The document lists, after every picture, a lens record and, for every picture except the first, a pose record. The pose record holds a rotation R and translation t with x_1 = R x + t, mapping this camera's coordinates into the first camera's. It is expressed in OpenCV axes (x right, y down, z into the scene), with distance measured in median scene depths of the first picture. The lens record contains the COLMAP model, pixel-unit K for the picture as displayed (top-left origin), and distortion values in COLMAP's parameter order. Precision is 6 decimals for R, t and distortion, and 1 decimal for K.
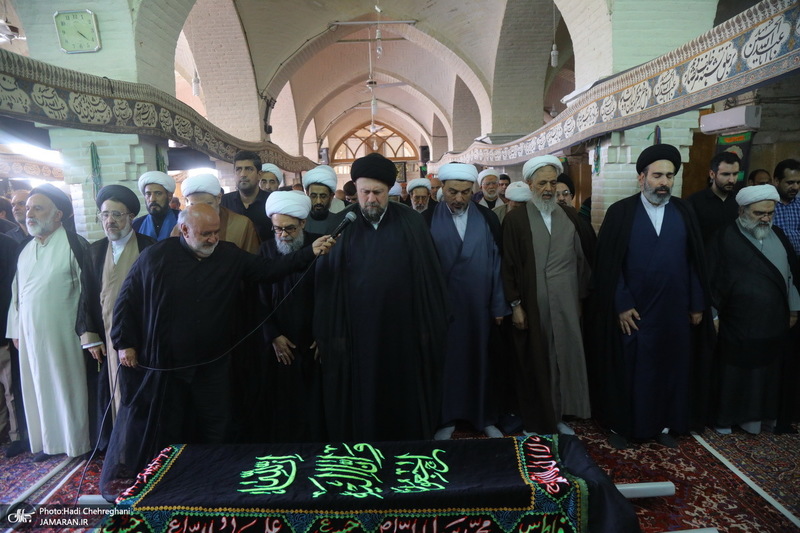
lens RADIAL K [[539.5, 0, 400.3], [0, 539.5, 260.6], [0, 0, 1]] dist [-0.004954, 0.000578]
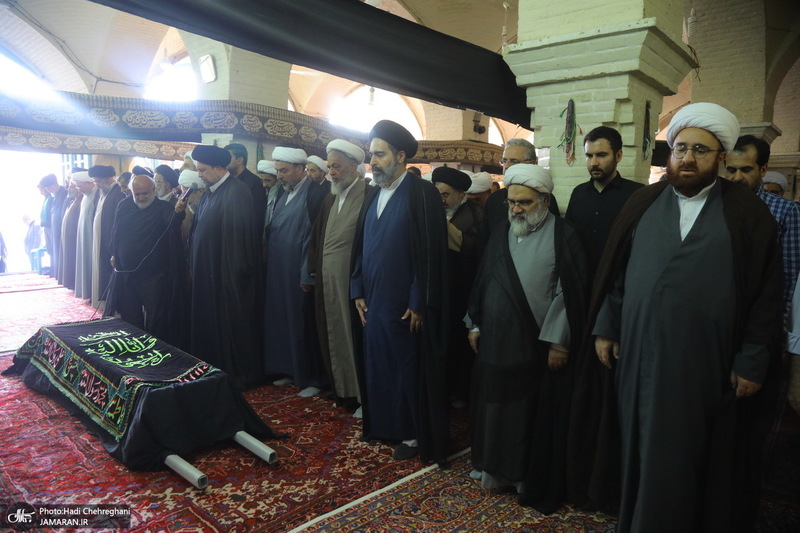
lens RADIAL K [[539.5, 0, 400.1], [0, 539.5, 269.9], [0, 0, 1]] dist [-0.004954, 0.000578]
pose [[0.692420, 0.142875, -0.707207, 1.124391], [-0.140717, 0.988116, 0.061851, -0.023159], [0.707639, 0.056689, 0.704296, 0.358084]]
